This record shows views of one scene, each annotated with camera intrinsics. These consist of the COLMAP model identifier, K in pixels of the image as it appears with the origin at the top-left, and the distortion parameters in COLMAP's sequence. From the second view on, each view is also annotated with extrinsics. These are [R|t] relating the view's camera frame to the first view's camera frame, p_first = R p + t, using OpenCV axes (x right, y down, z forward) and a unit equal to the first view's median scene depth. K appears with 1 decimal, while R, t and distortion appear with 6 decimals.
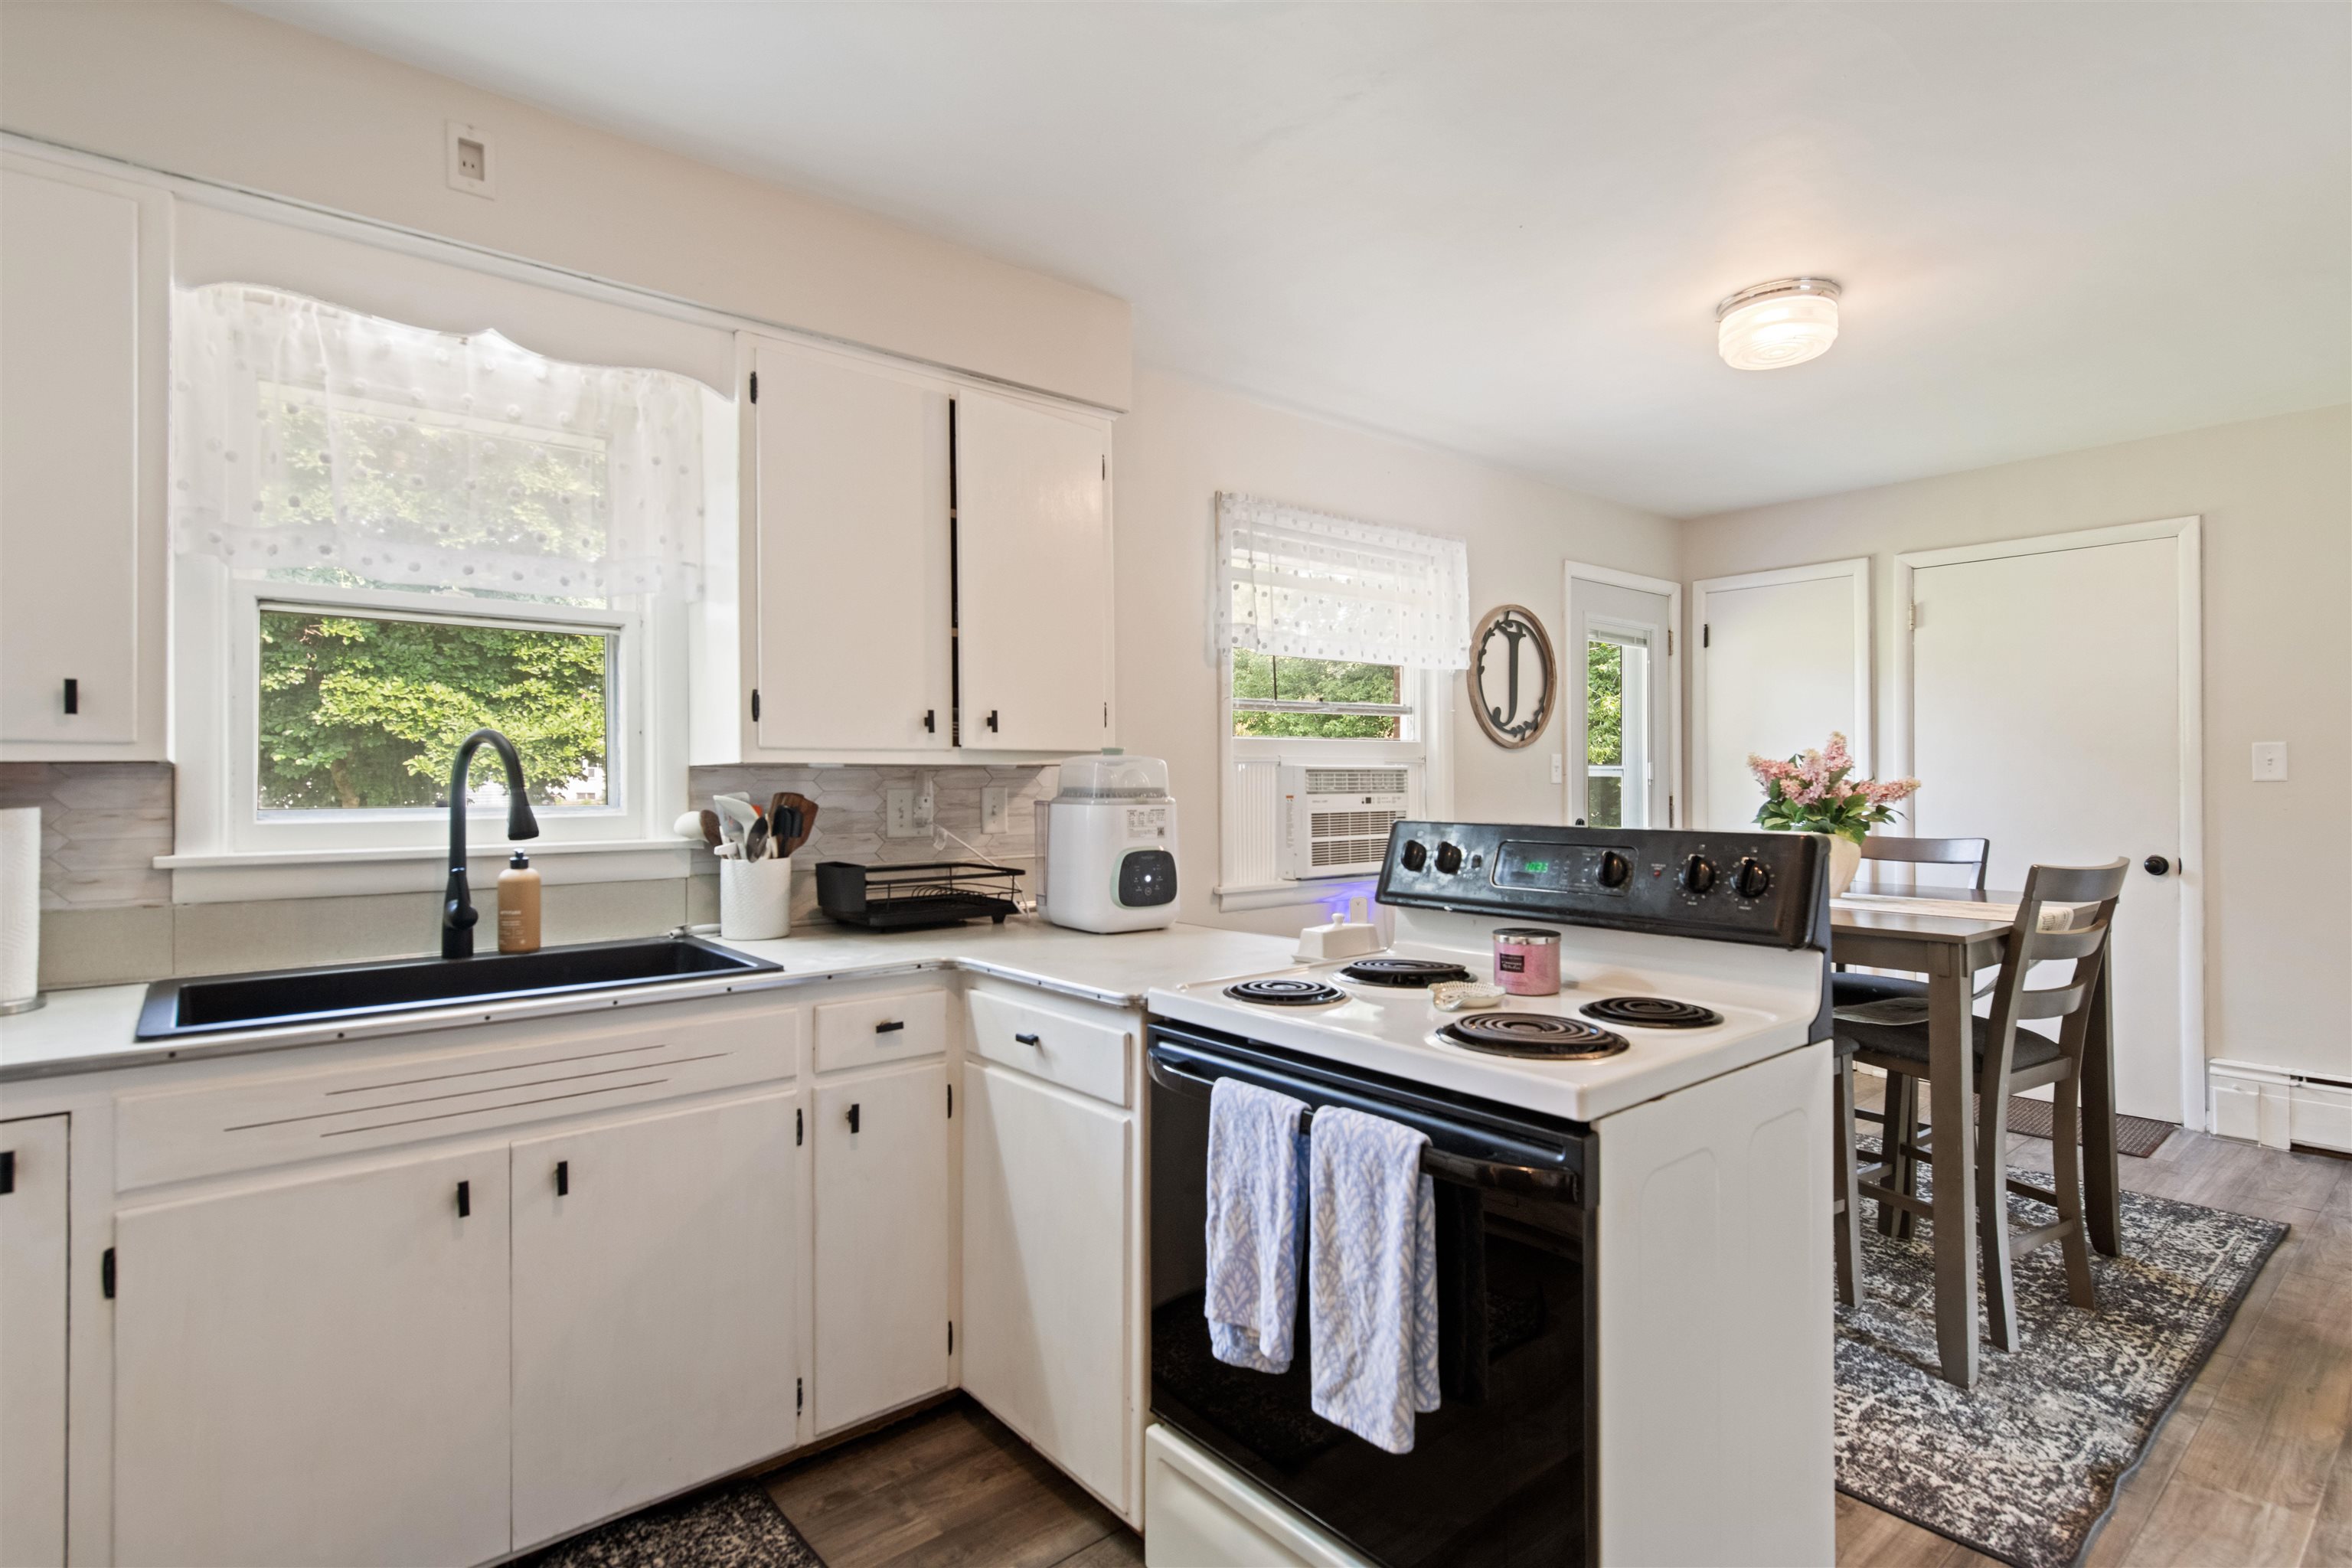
lens RADIAL K [[1212.4, 0, 1187.0], [0, 1212.4, 771.0], [0, 0, 1]] dist [0.022486, -0.001637]
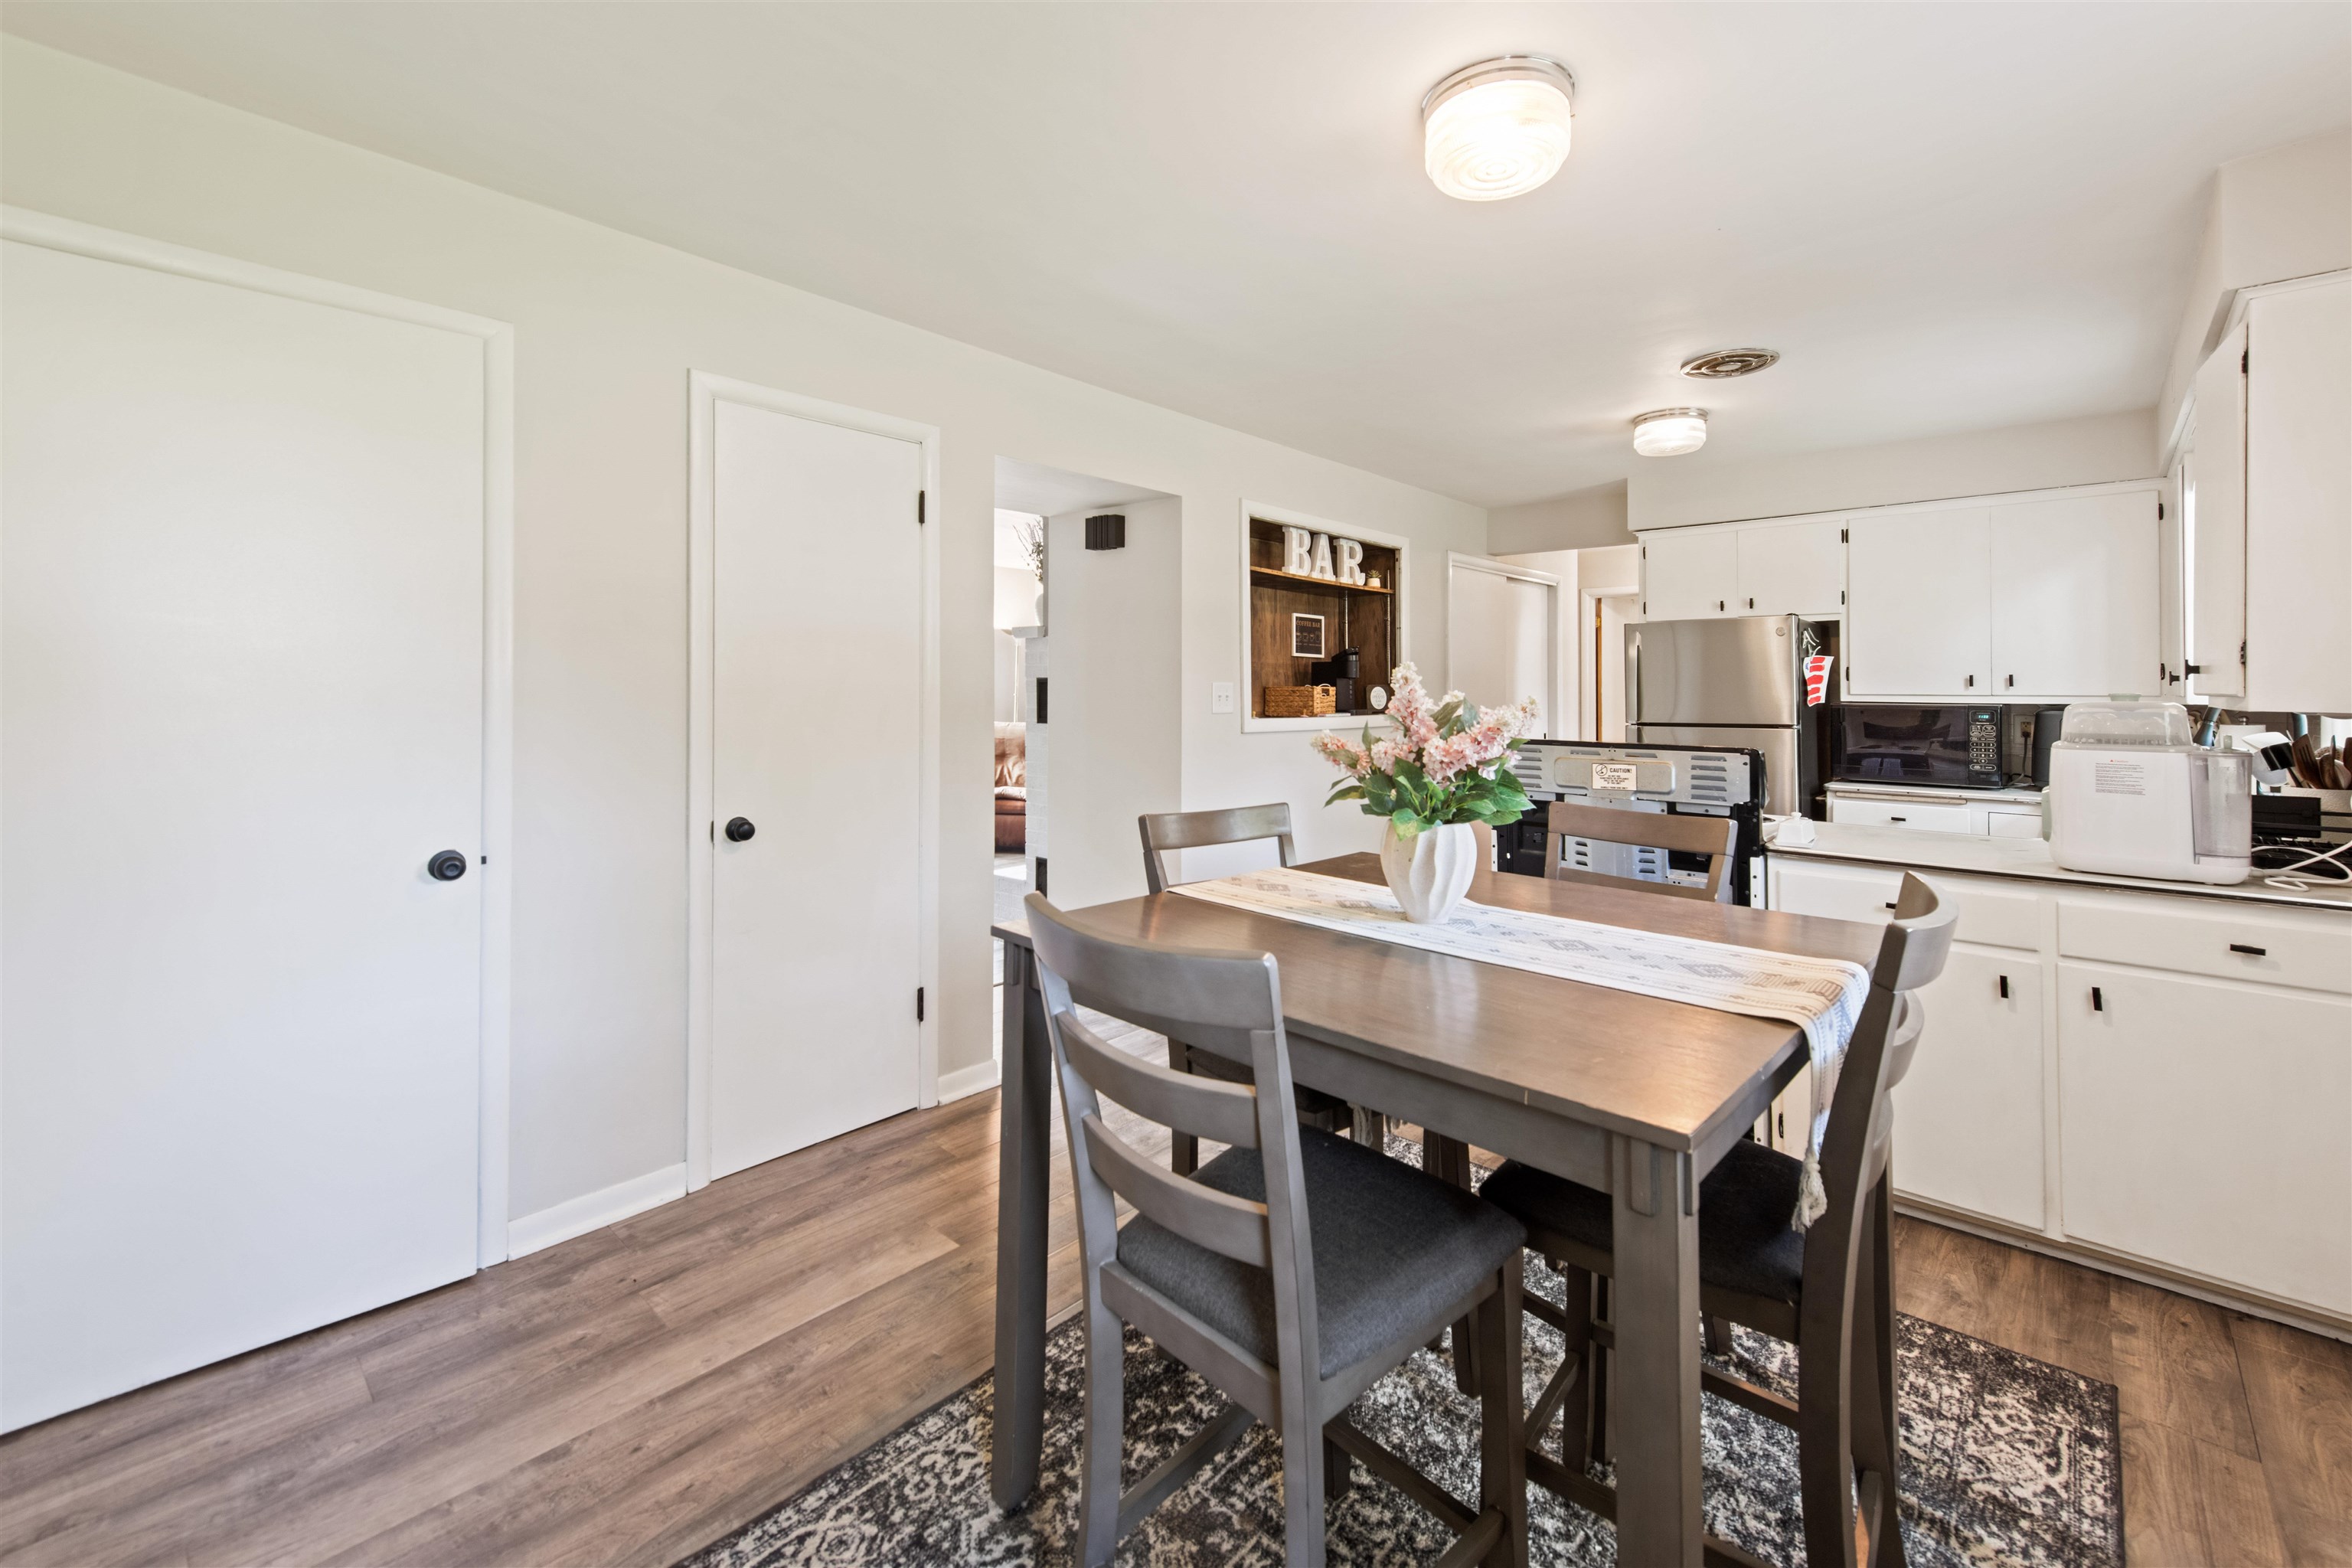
lens RADIAL K [[955.9, 0, 1230.5], [0, 955.9, 704.2], [0, 0, 1]] dist [0.007545, 0.000118]
pose [[-0.988697, 0.000123, -0.149924, 0.580615], [-0.001686, 0.999927, 0.011937, -0.013239], [0.149915, 0.012055, -0.988625, 1.218710]]
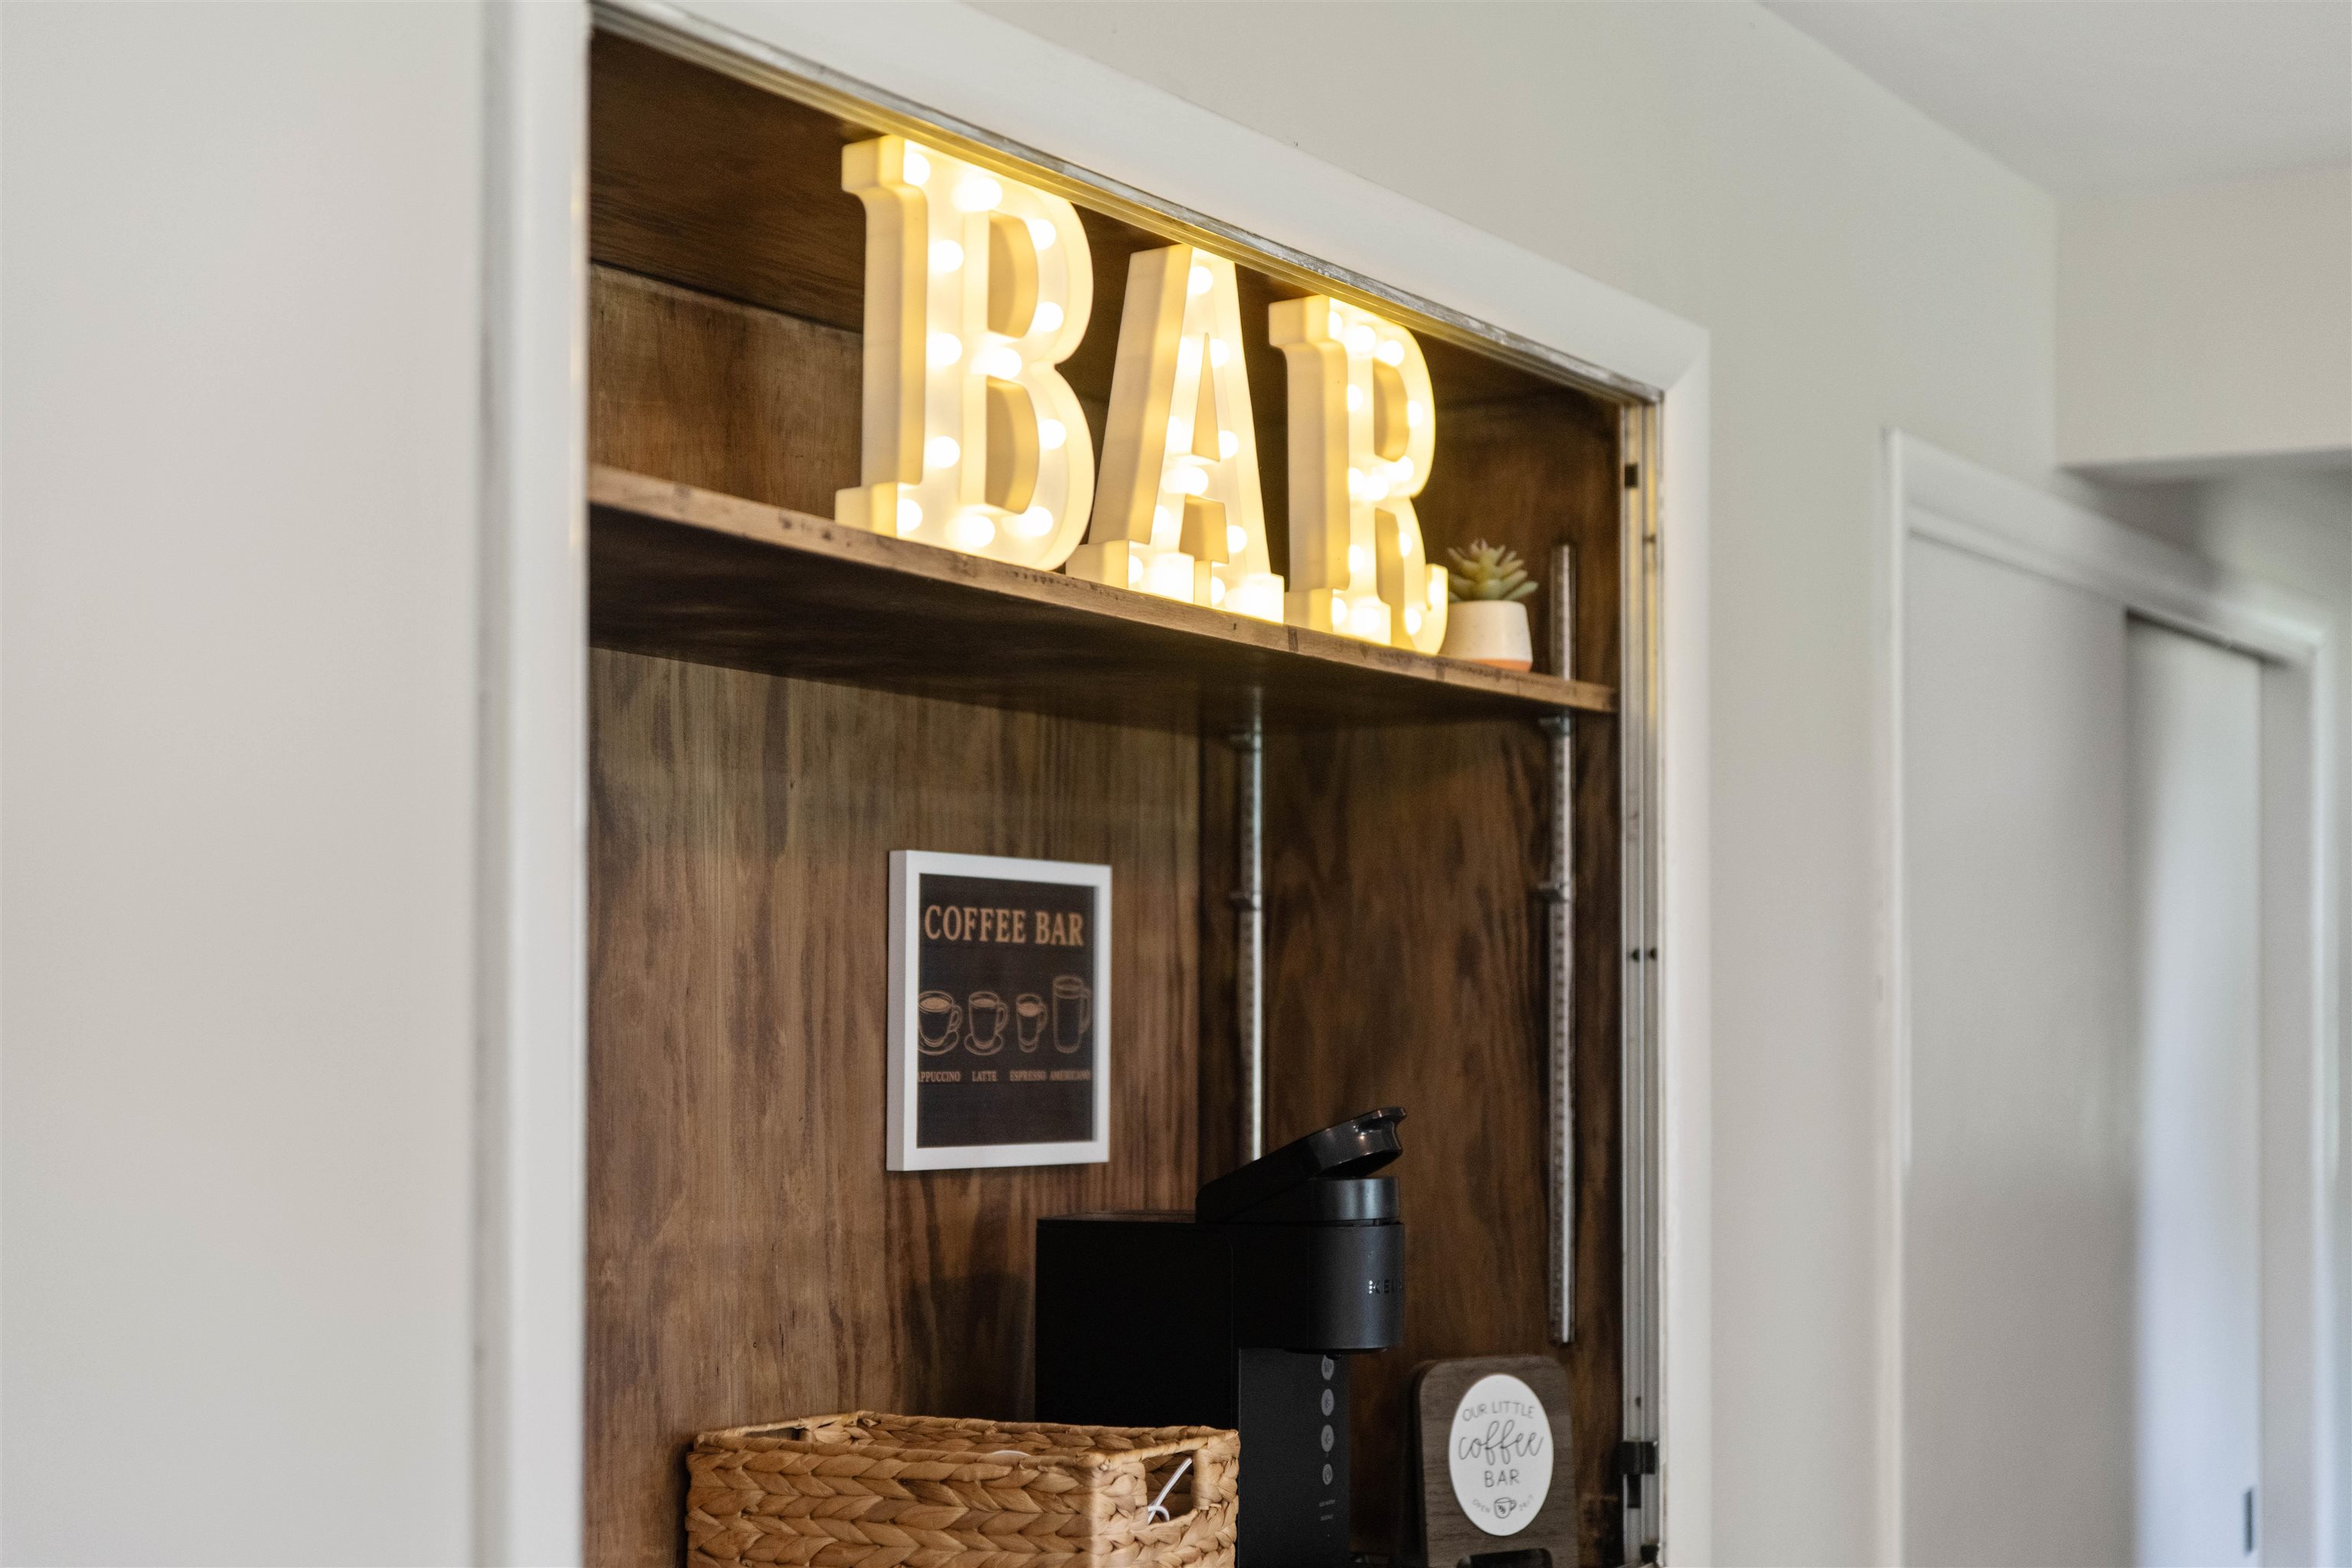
lens RADIAL K [[3895.2, 0, 1180.6], [0, 3895.2, 784.4], [0, 0, 1]] dist [-0.033456, 0.000000]
pose [[-0.945645, -0.023279, -0.324367, 0.481179], [-0.001126, 0.997663, -0.068316, -0.085750], [0.325199, -0.064237, -0.943461, 0.621509]]
